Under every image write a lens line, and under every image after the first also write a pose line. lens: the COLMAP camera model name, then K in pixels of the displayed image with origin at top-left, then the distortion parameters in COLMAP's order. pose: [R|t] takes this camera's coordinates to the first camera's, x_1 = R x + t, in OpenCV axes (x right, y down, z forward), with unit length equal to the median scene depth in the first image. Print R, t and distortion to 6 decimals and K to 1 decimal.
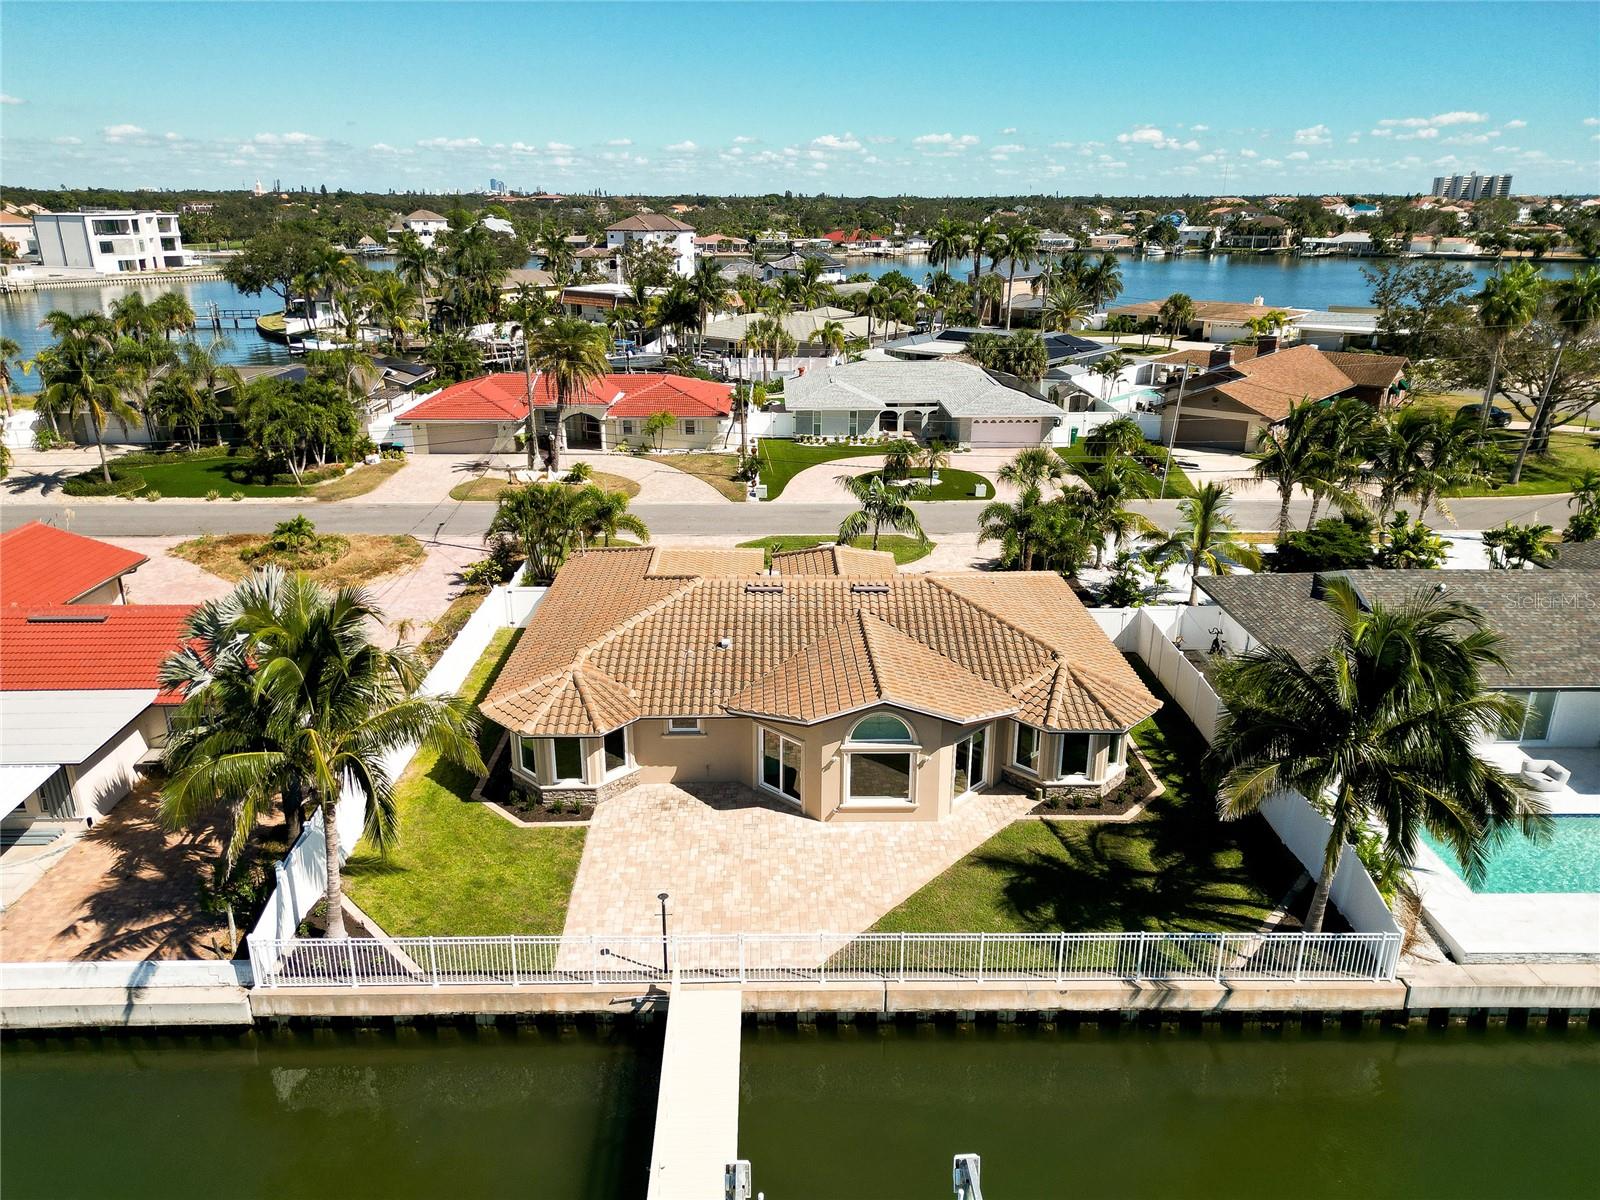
lens RADIAL K [[1130.0, 0, 797.2], [0, 1130.0, 569.7], [0, 0, 1]] dist [0.054894, -0.046089]
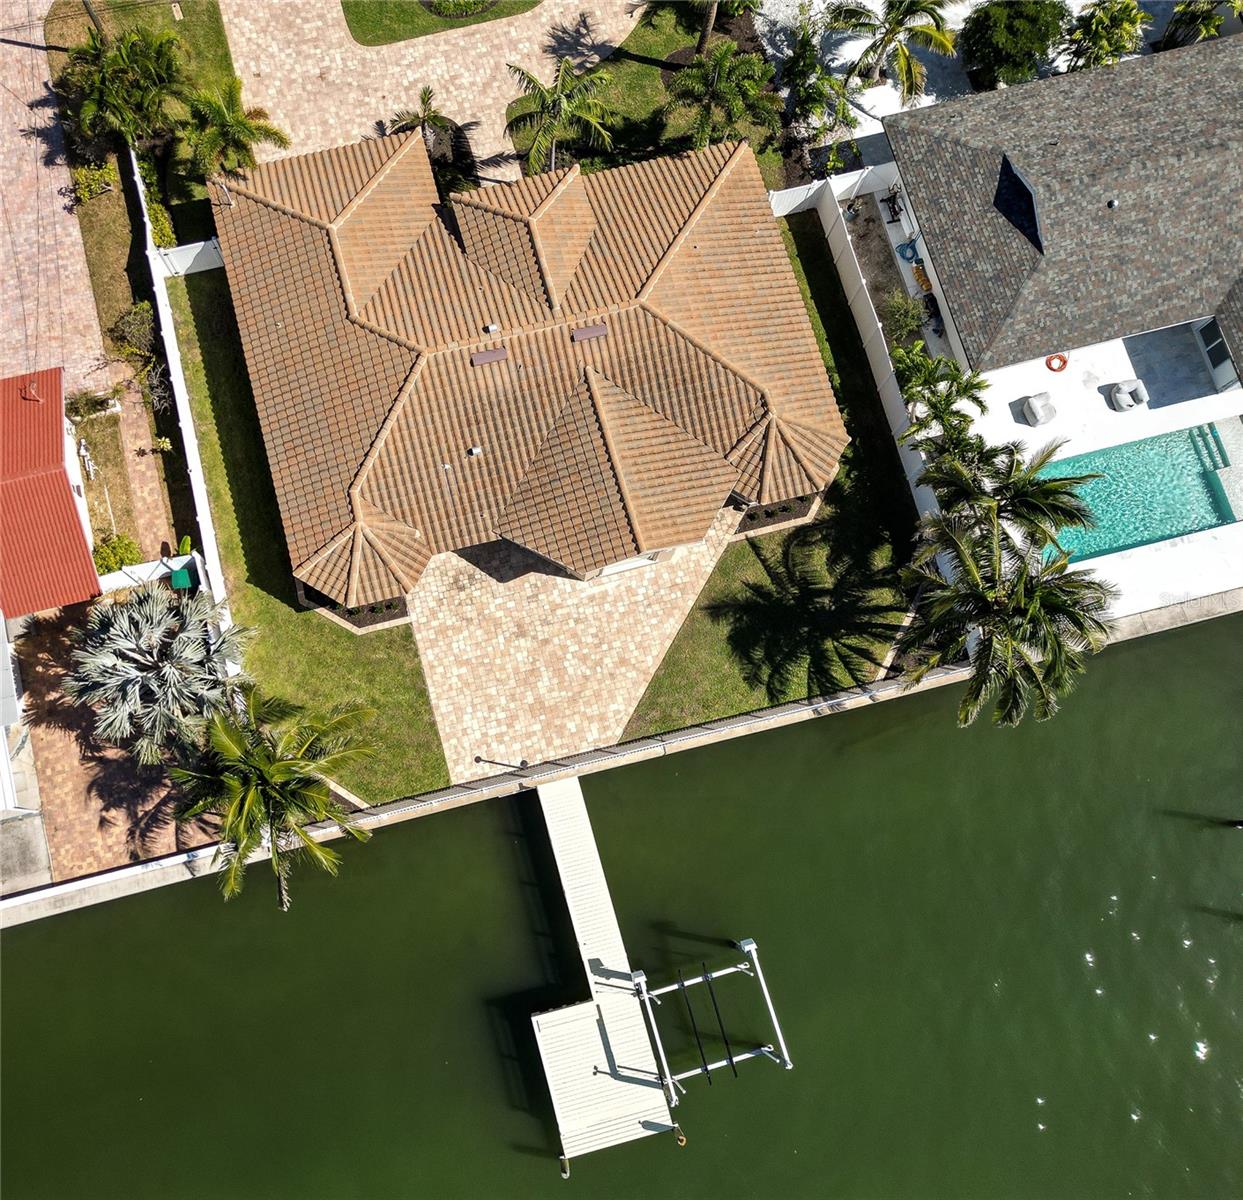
lens RADIAL K [[1133.4, 0, 537.8], [0, 1133.4, 599.9], [0, 0, 1]] dist [0.047262, 0.000000]
pose [[0.973049, -0.222617, 0.060136, -0.074767], [0.062562, 0.505863, 0.860342, -0.581362], [-0.221948, -0.833393, 0.506157, 0.221026]]
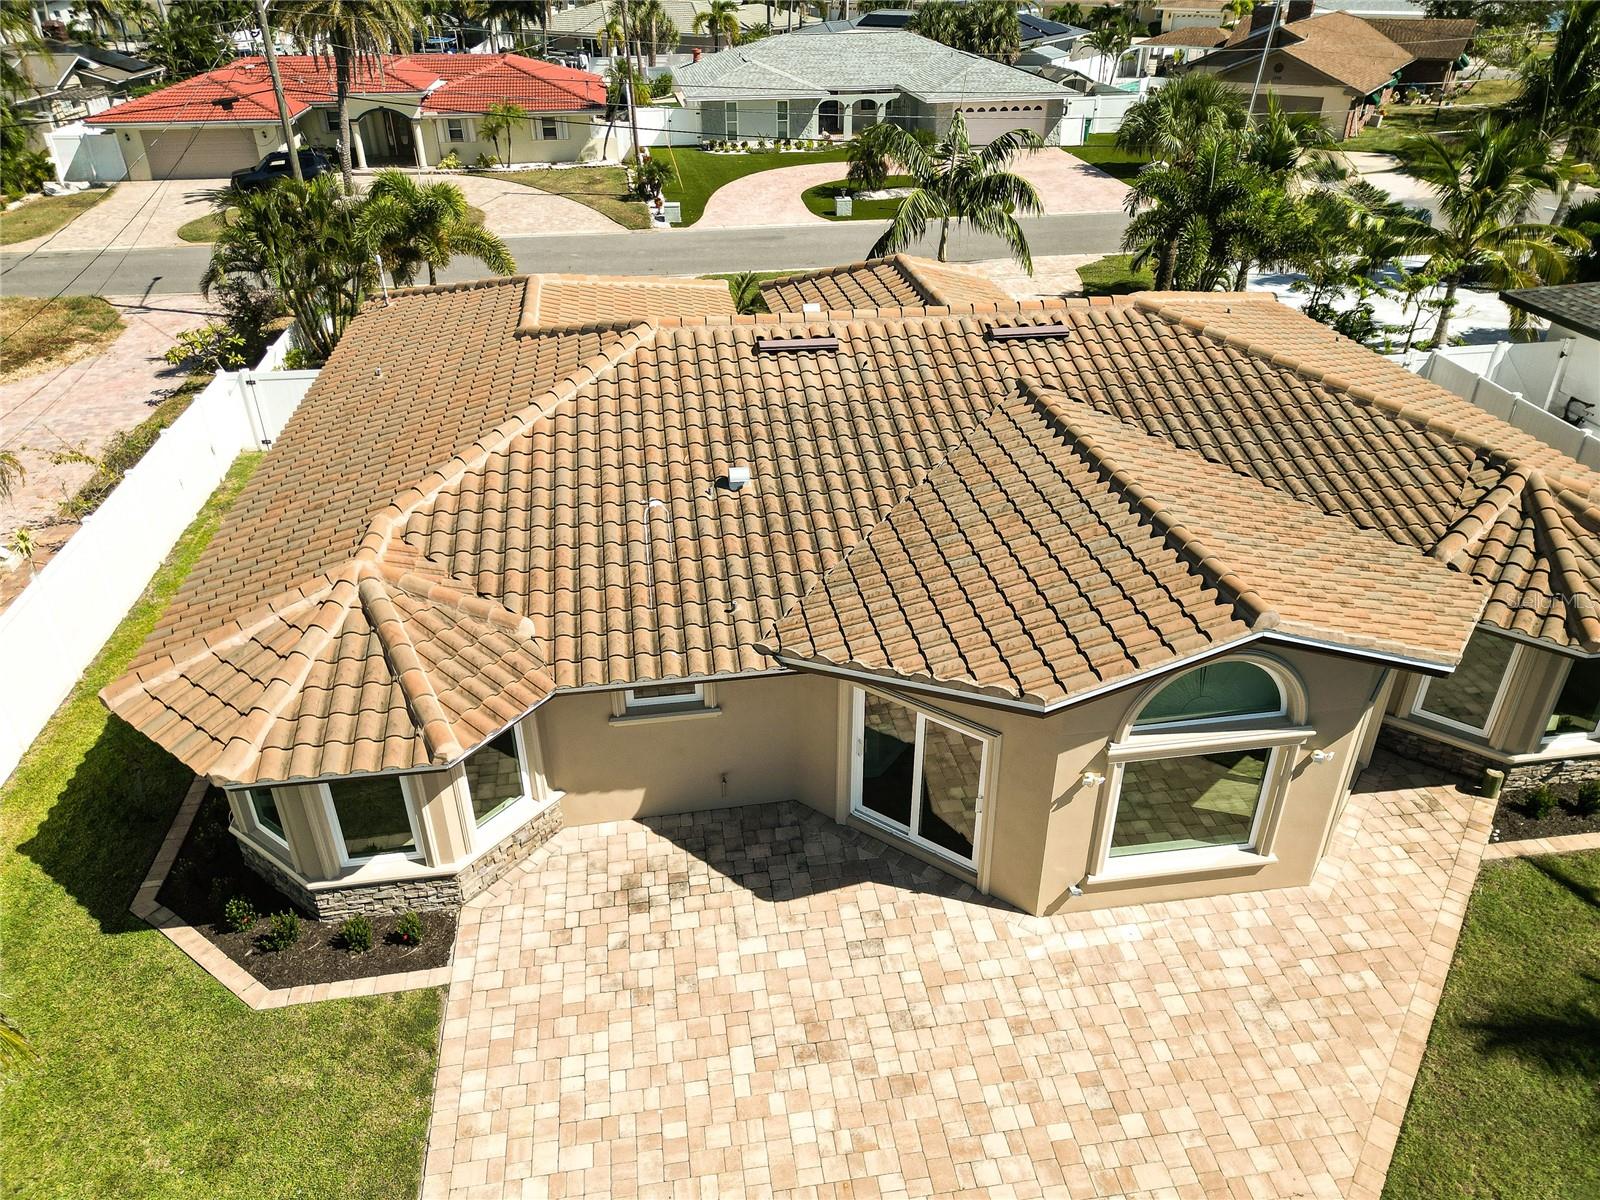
lens RADIAL K [[1130.0, 0, 791.4], [0, 1130.0, 585.0], [0, 0, 1]] dist [0.054894, -0.046089]
pose [[0.992246, -0.069189, 0.103254, -0.064563], [0.046805, 0.977583, 0.205284, 0.013738], [-0.115142, -0.198860, 0.973240, 0.420344]]
